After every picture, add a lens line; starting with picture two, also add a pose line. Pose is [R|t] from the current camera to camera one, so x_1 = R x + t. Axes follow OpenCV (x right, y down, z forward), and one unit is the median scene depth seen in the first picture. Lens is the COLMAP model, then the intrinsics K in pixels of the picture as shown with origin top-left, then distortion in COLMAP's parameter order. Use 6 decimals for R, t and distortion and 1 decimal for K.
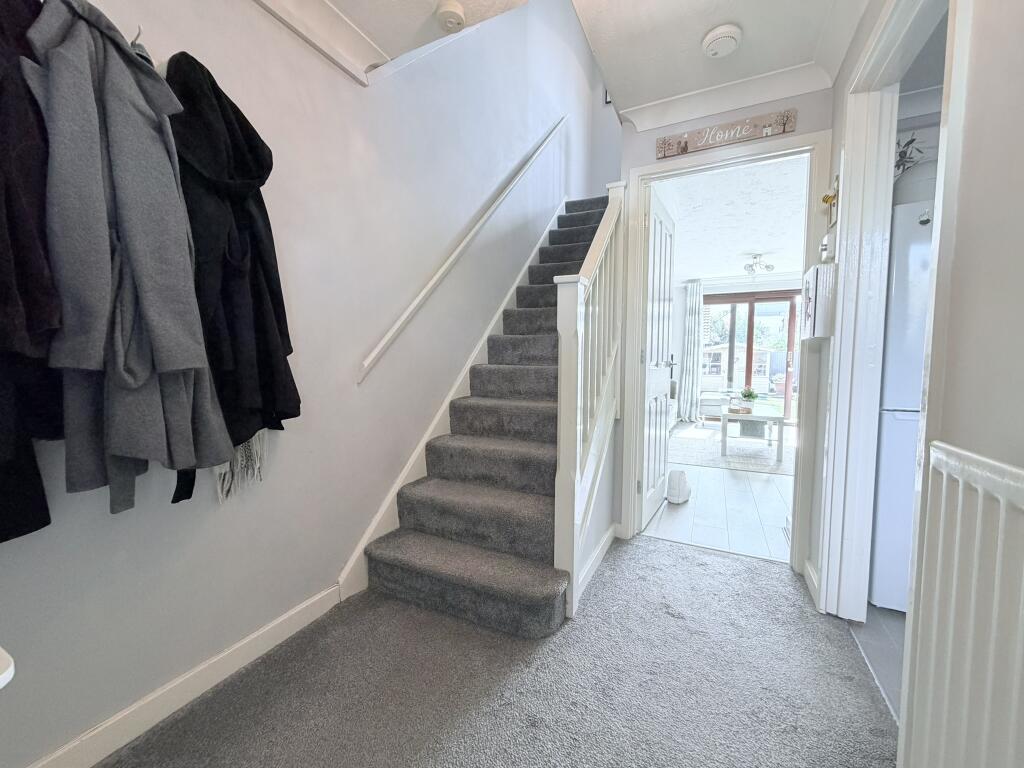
lens RADIAL K [[414.4, 0, 504.4], [0, 414.4, 387.1], [0, 0, 1]] dist [0.009438, -0.000106]
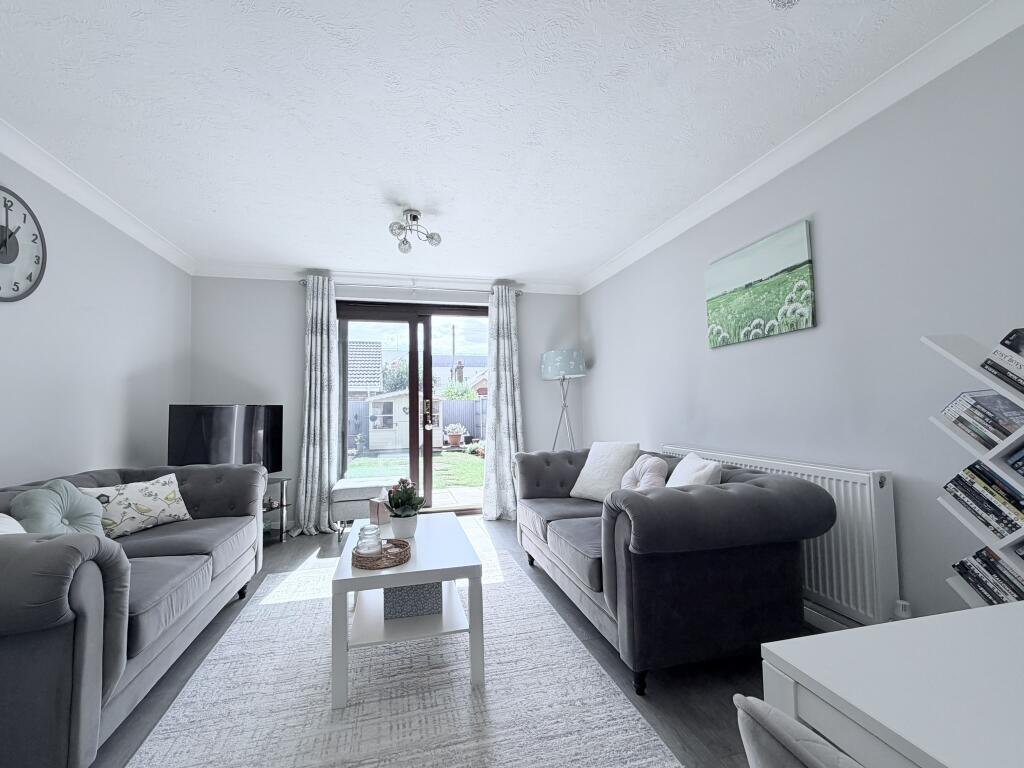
lens RADIAL K [[414.4, 0, 508.6], [0, 414.4, 385.2], [0, 0, 1]] dist [0.009438, -0.000106]
pose [[0.748832, 0.021215, 0.662421, 0.275455], [0.060248, 0.993170, -0.099914, -0.036207], [-0.660016, 0.114728, 0.742439, 0.430466]]
